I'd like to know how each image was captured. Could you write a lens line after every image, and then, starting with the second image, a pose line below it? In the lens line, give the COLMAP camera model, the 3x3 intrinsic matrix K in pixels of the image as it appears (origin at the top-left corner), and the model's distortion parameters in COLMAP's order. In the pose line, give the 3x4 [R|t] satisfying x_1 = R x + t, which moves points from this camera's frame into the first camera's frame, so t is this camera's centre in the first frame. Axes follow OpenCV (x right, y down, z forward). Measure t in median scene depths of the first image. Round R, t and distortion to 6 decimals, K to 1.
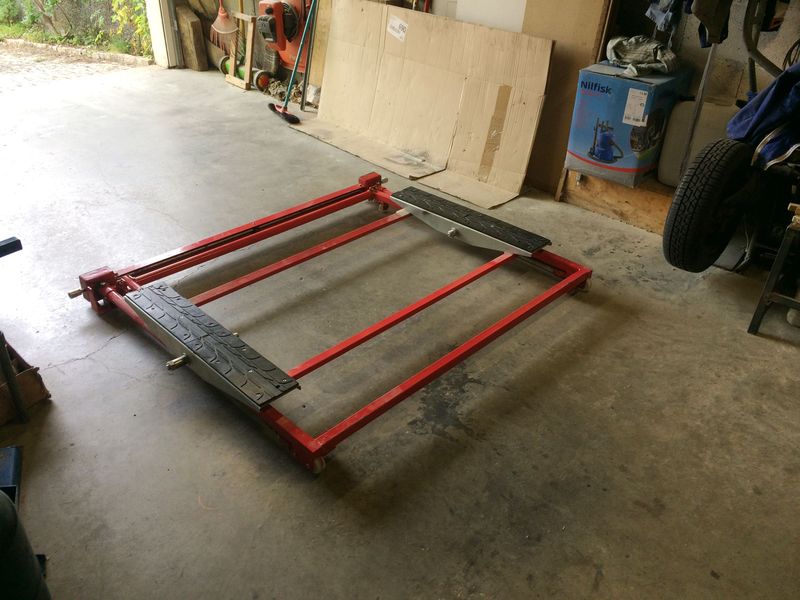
lens RADIAL K [[694.9, 0, 390.7], [0, 694.9, 277.7], [0, 0, 1]] dist [0.094750, -0.131565]
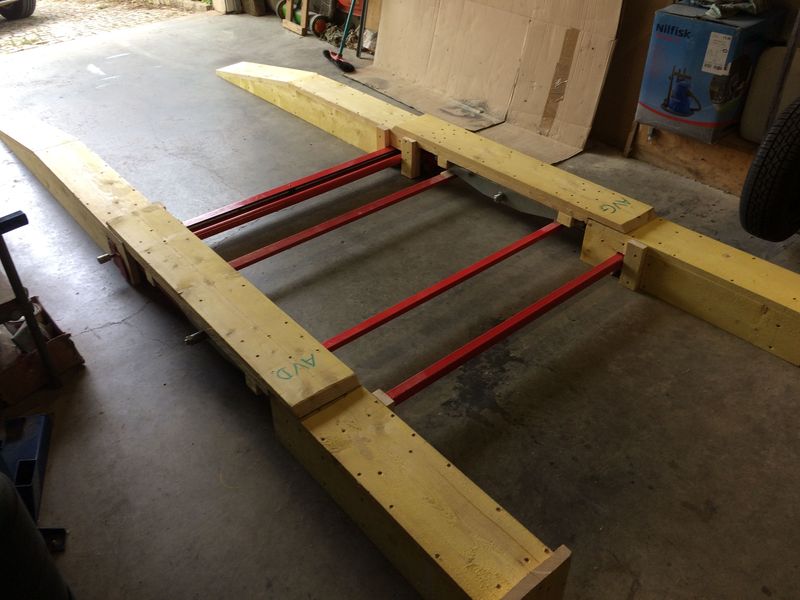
lens RADIAL K [[694.3, 0, 389.5], [0, 694.3, 282.9], [0, 0, 1]] dist [0.092974, -0.142231]
pose [[0.994575, 0.022460, -0.101564, 0.029602], [-0.013623, 0.996126, 0.086877, -0.022937], [0.103122, -0.085022, 0.991028, 0.043215]]
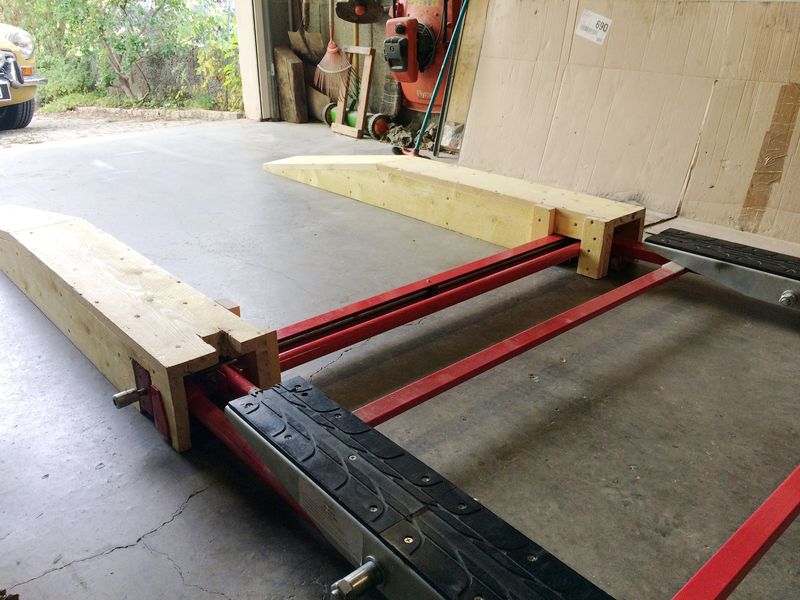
lens RADIAL K [[694.3, 0, 389.5], [0, 694.3, 282.9], [0, 0, 1]] dist [0.092974, -0.142231]
pose [[0.997368, 0.007009, -0.072165, -0.177694], [-0.016935, 0.990305, -0.137871, 0.008081], [0.070499, 0.138730, 0.987818, 0.378506]]
